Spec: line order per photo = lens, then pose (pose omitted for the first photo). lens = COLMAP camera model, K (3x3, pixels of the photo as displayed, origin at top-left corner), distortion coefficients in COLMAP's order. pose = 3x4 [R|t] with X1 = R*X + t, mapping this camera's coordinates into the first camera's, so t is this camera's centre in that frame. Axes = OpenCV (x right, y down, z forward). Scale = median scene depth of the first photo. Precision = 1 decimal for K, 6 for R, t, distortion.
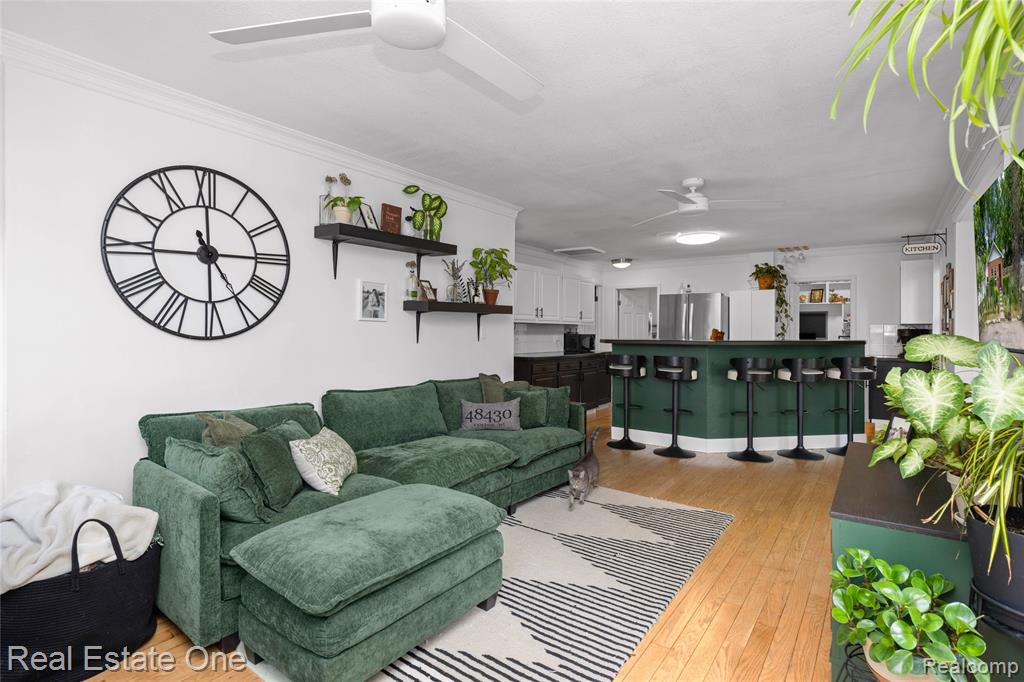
lens RADIAL K [[506.2, 0, 506.0], [0, 506.2, 331.6], [0, 0, 1]] dist [0.006010, -0.001421]
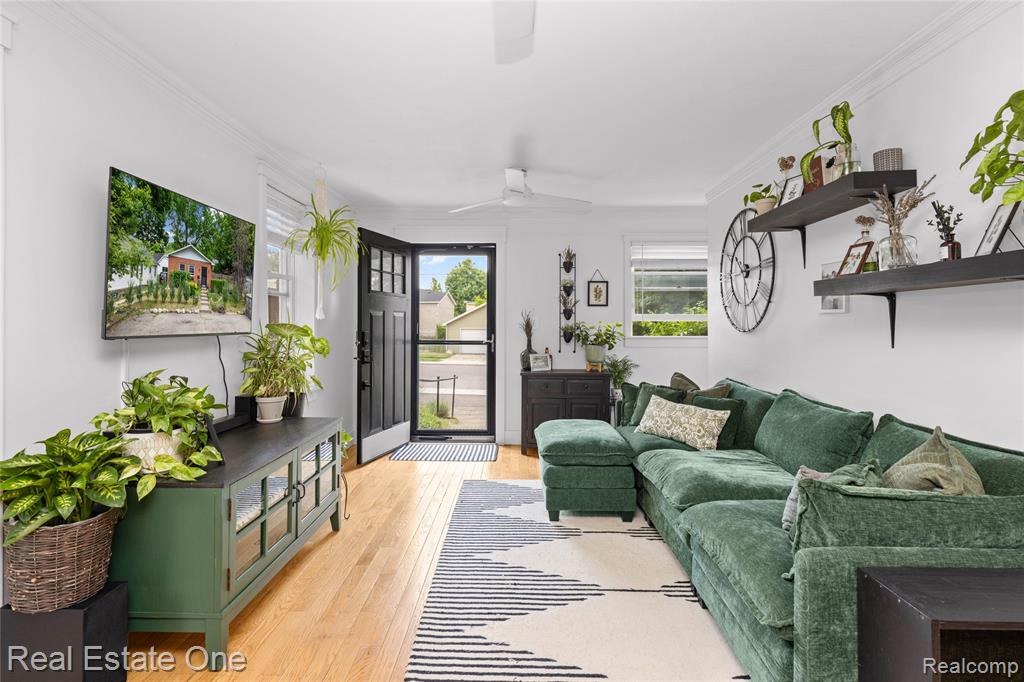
lens RADIAL K [[524.1, 0, 517.0], [0, 524.1, 321.8], [0, 0, 1]] dist [0.023404, -0.006621]
pose [[-0.811496, -0.009145, -0.584286, 0.401077], [-0.008440, 0.999957, -0.003930, -0.000931], [0.584297, 0.001742, -0.811538, 0.939795]]
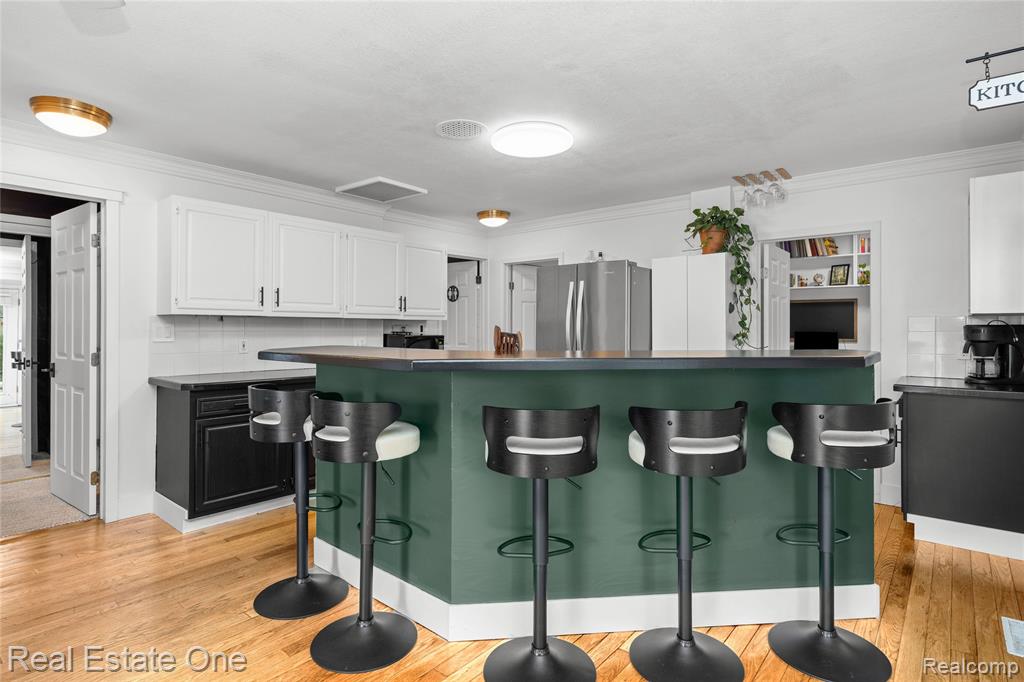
lens RADIAL K [[524.1, 0, 518.0], [0, 524.1, 329.2], [0, 0, 1]] dist [0.023404, -0.006621]
pose [[0.998536, -0.001958, -0.054058, 0.475762], [0.002019, 0.999997, 0.001071, -0.003330], [0.054055, -0.001178, 0.998537, 0.599375]]
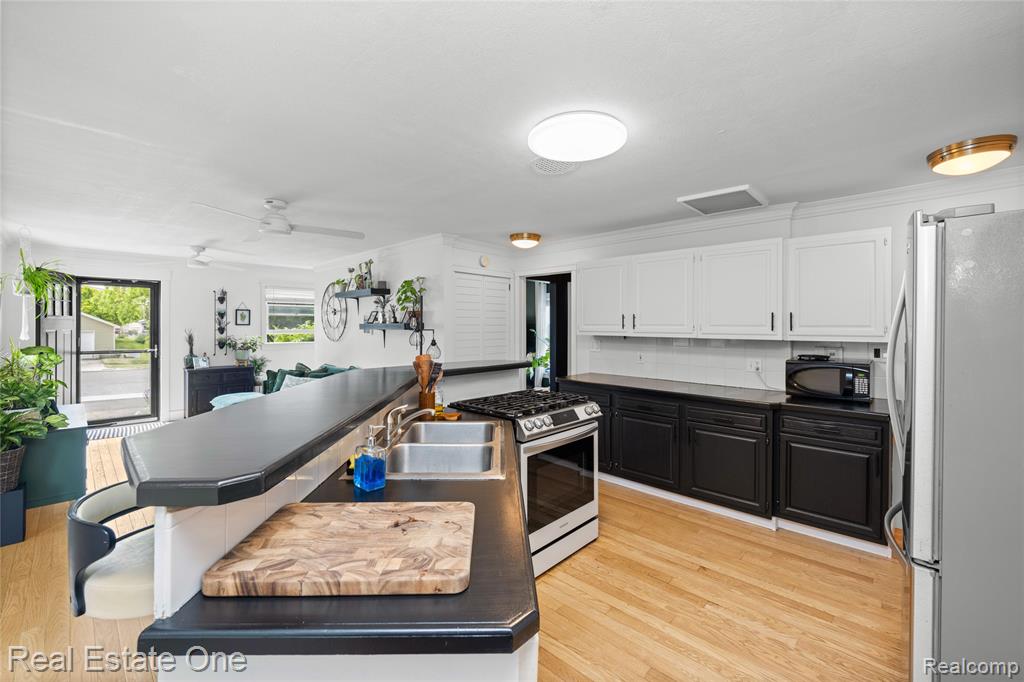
lens RADIAL K [[425.2, 0, 517.5], [0, 425.2, 326.8], [0, 0, 1]] dist [-0.006855, 0.001896]
pose [[-0.128940, -0.001521, -0.991651, 0.873245], [-0.008098, 0.999967, -0.000481, -0.037822], [0.991619, 0.007969, -0.128948, 1.220286]]
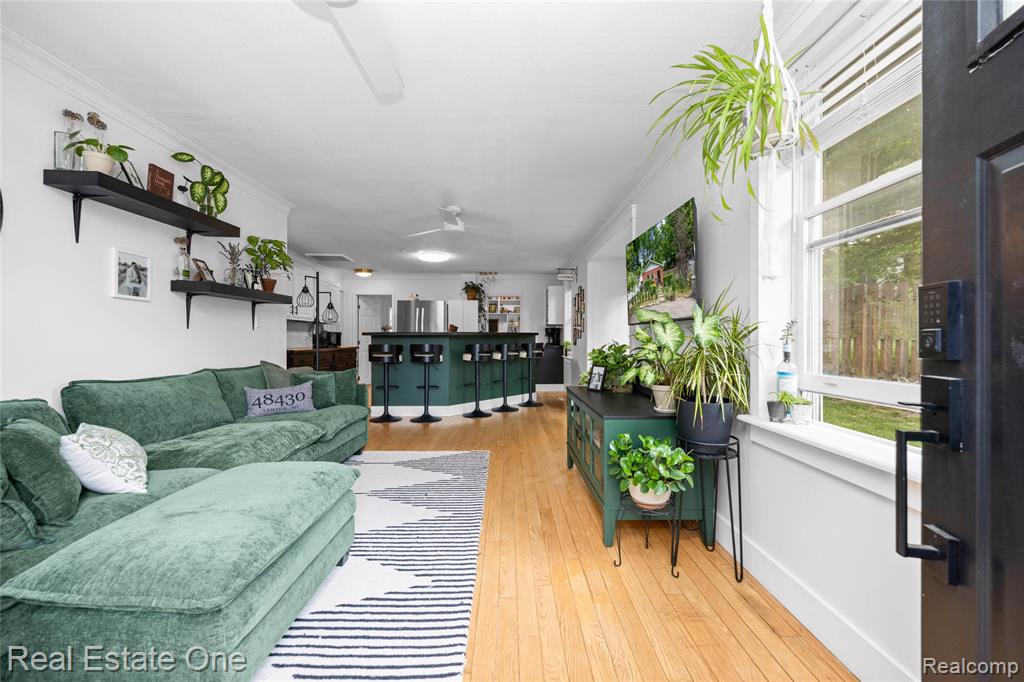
lens RADIAL K [[404.0, 0, 513.7], [0, 404.0, 341.4], [0, 0, 1]] dist [0.000852, -0.001770]
pose [[0.794091, -0.009602, 0.607723, -0.115041], [0.005211, 0.999946, 0.008991, 0.032397], [-0.607776, -0.003973, 0.794098, 0.048675]]
